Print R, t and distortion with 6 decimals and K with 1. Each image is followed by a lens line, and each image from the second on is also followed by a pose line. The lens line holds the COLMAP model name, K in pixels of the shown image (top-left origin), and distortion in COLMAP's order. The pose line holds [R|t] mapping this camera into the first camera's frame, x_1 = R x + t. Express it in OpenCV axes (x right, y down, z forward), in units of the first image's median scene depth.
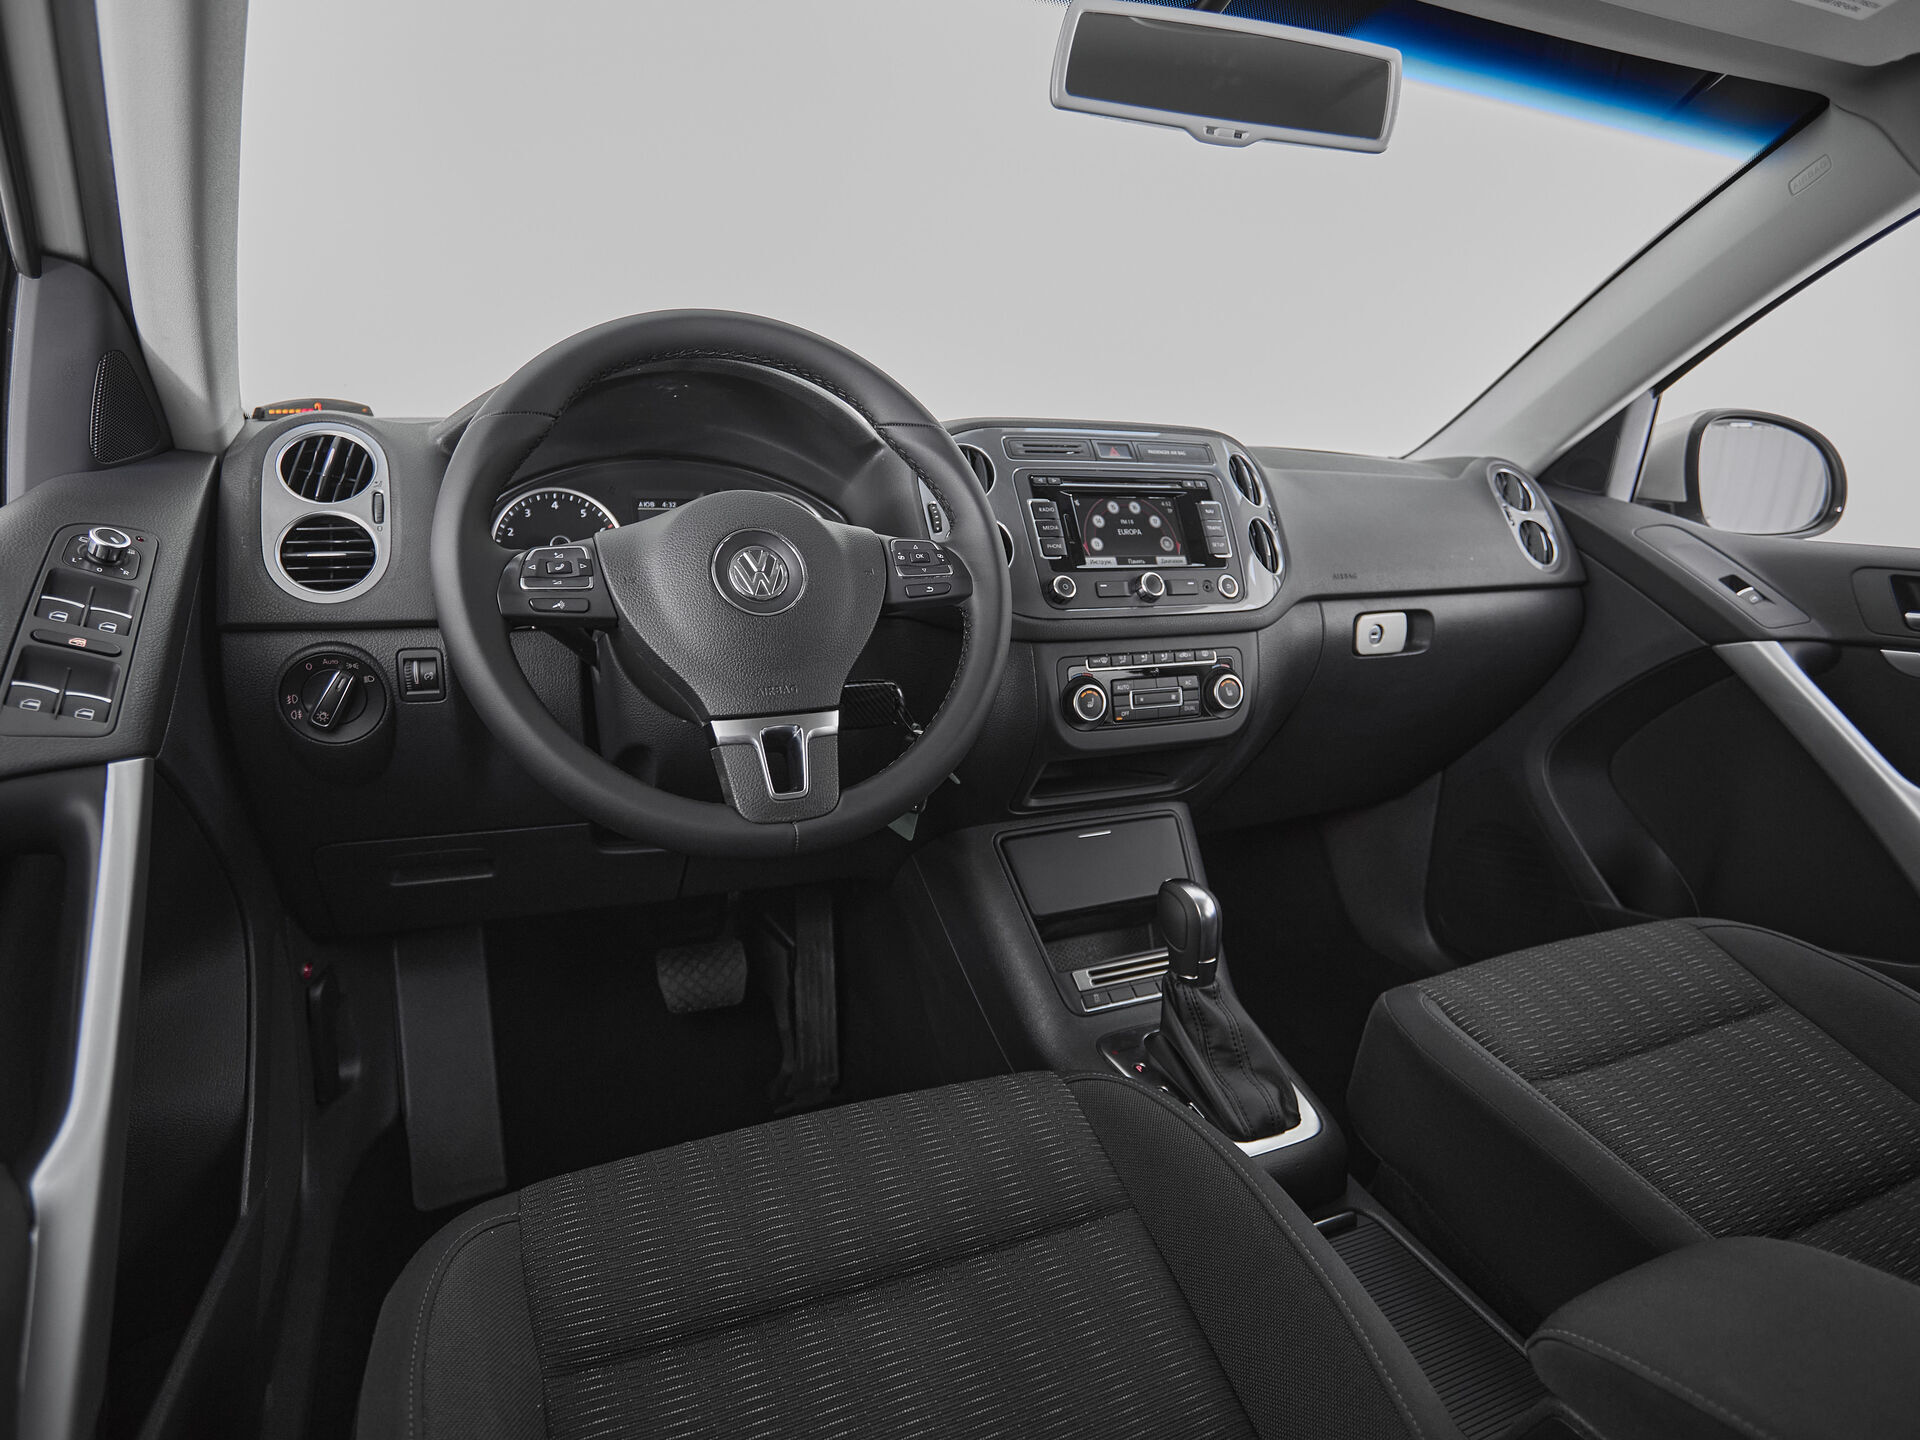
lens RADIAL K [[1062.0, 0, 947.3], [0, 1062.0, 714.1], [0, 0, 1]] dist [-0.005774, -0.001169]
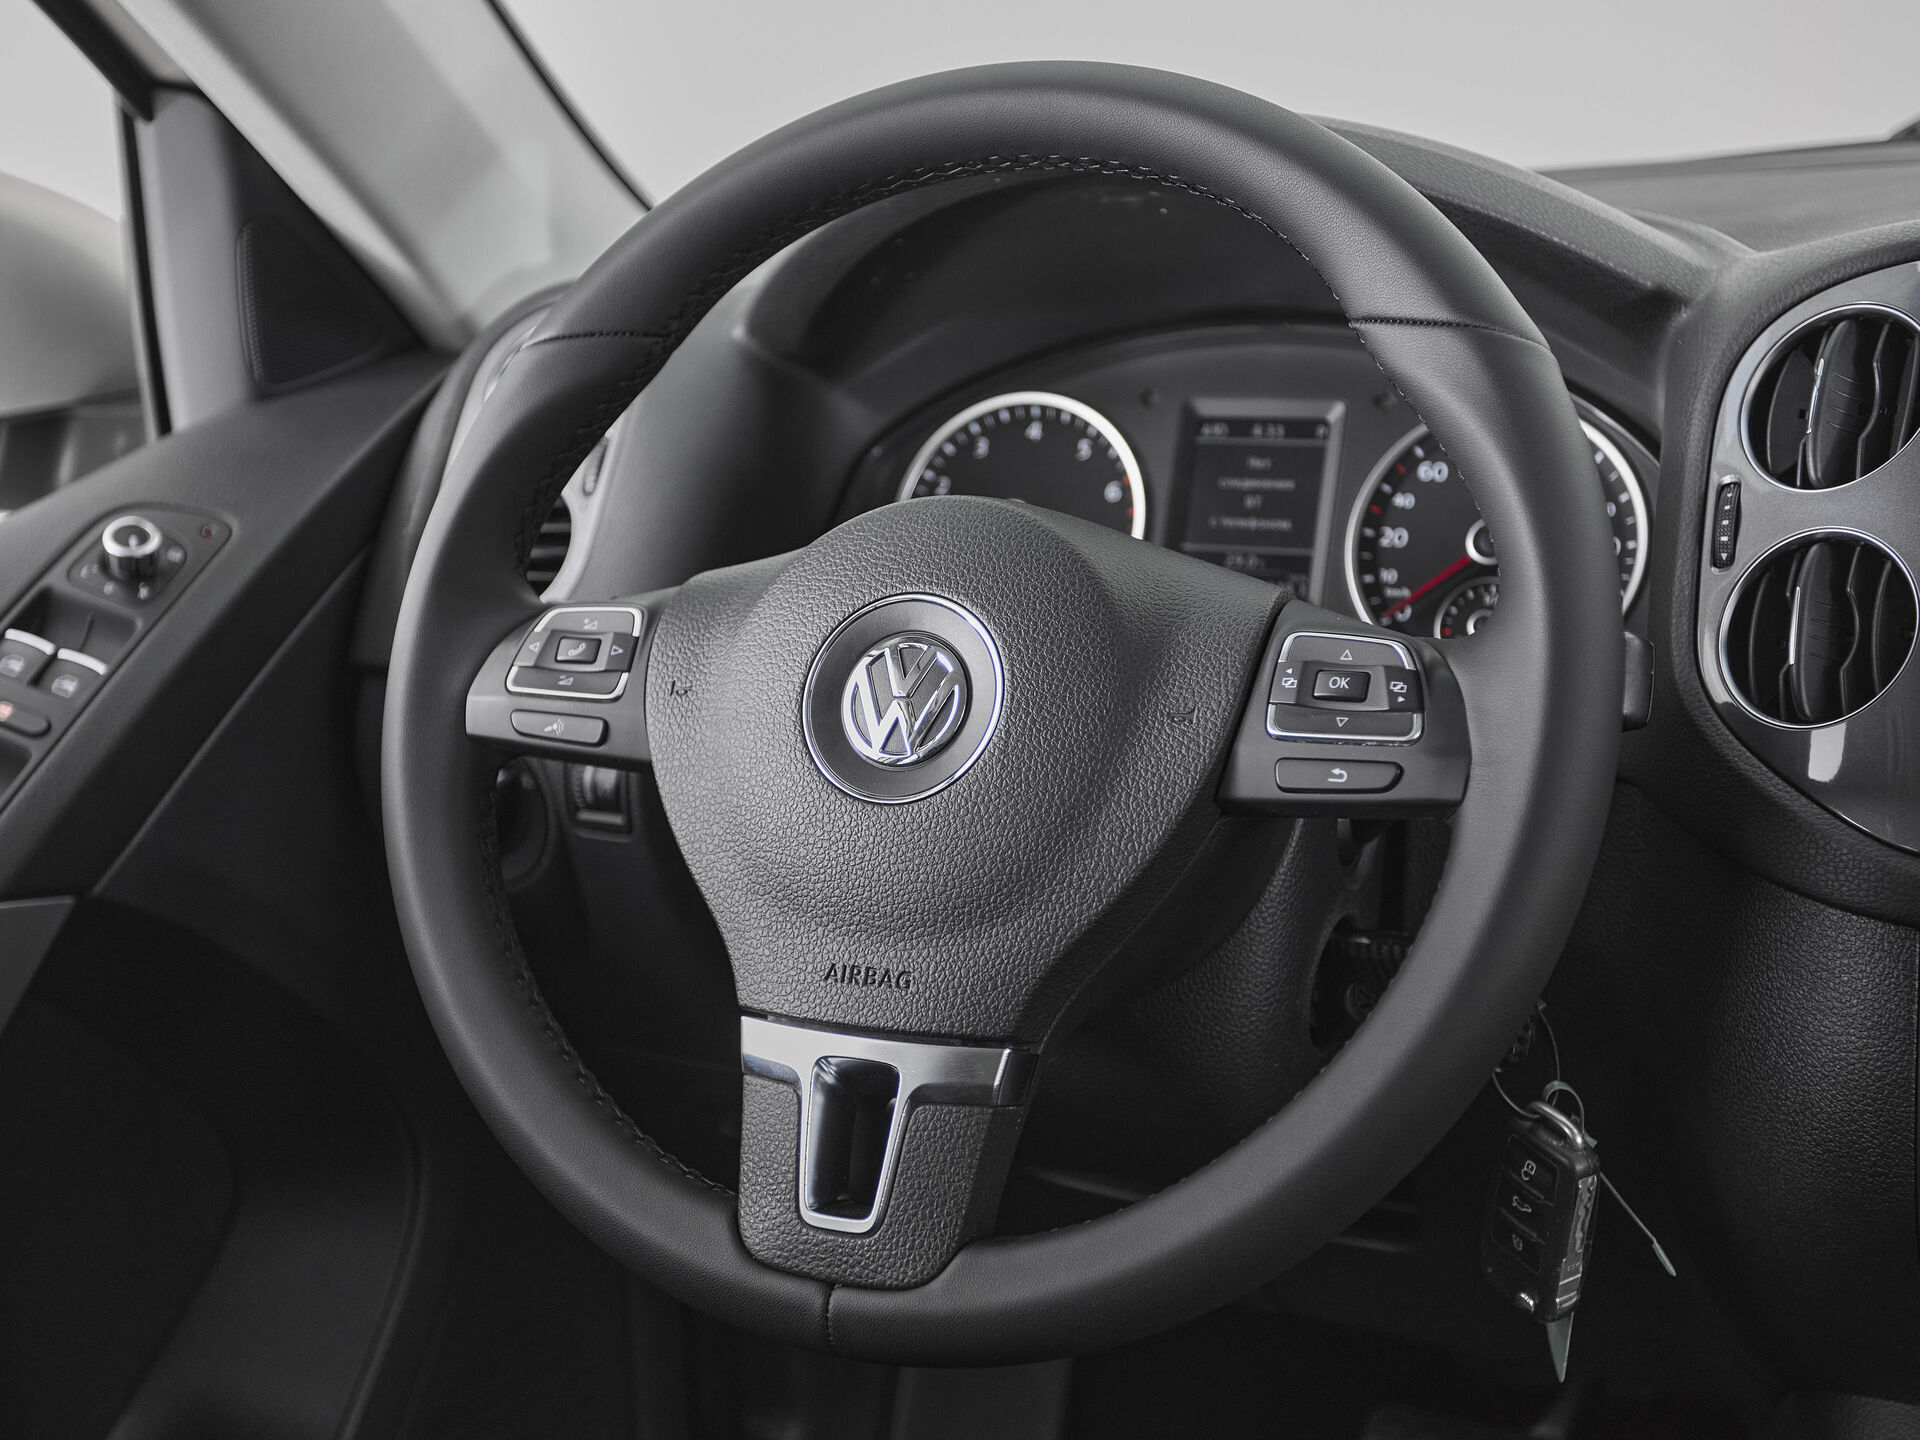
lens RADIAL K [[2441.3, 0, 901.9], [0, 2441.3, 723.7], [0, 0, 1]] dist [0.029744, 0.024066]
pose [[0.636885, 0.138176, -0.758475, 0.430833], [-0.112807, 0.989921, 0.085617, -0.153906], [0.762661, 0.031033, 0.646053, 0.257940]]
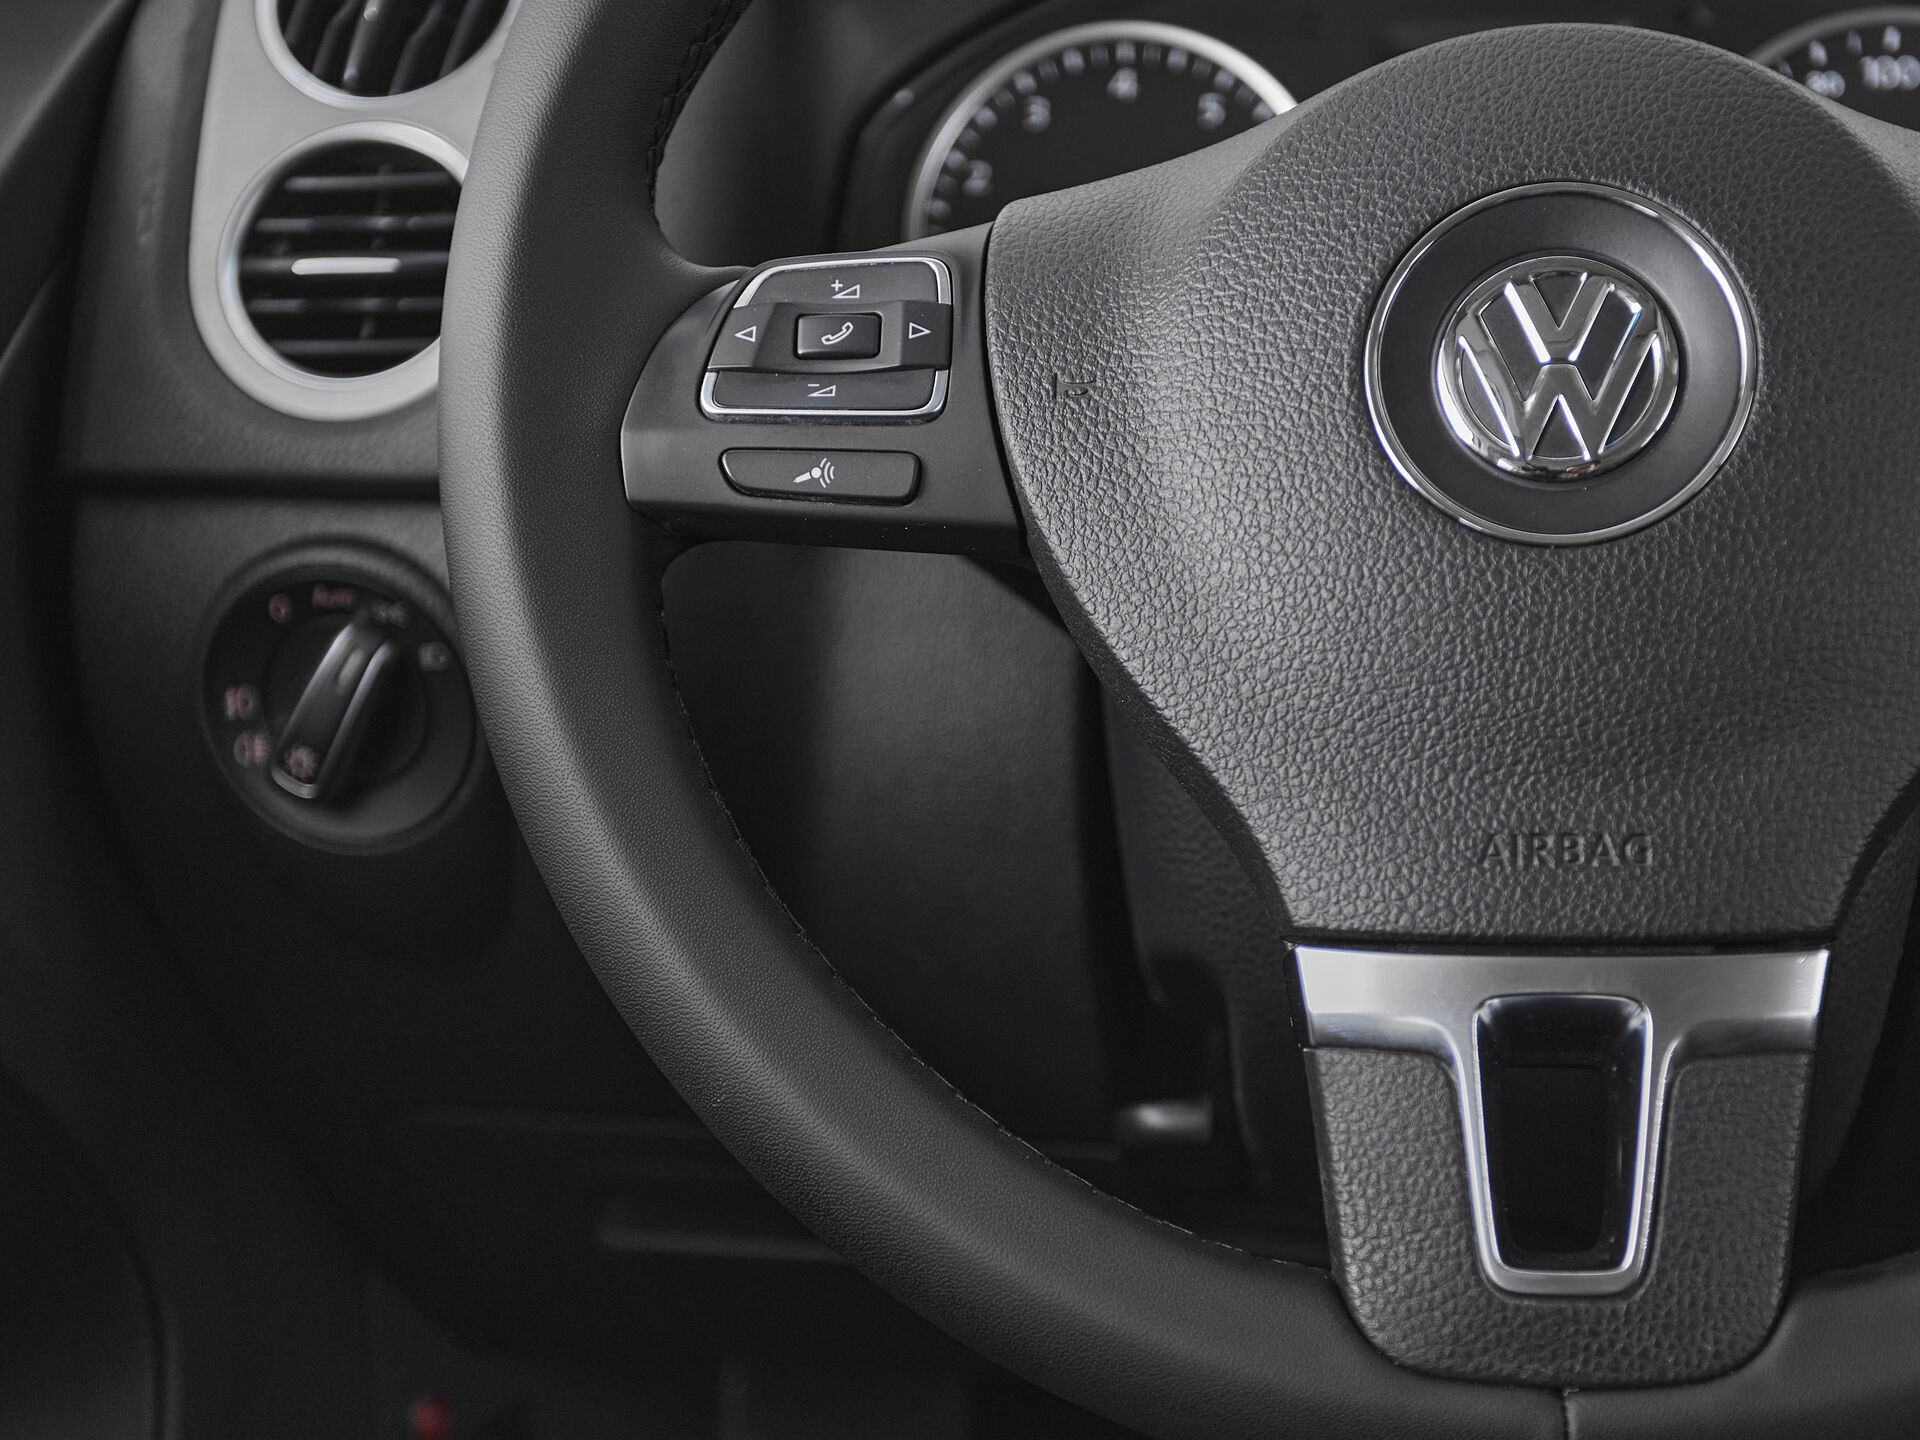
lens RADIAL K [[3064.5, 0, 962.8], [0, 3064.5, 905.3], [0, 0, 1]] dist [0.007736, 0.057160]
pose [[0.847255, 0.117251, -0.518084, 0.067052], [-0.074193, 0.991895, 0.103149, -0.052711], [0.525979, -0.048956, 0.849087, 0.228943]]
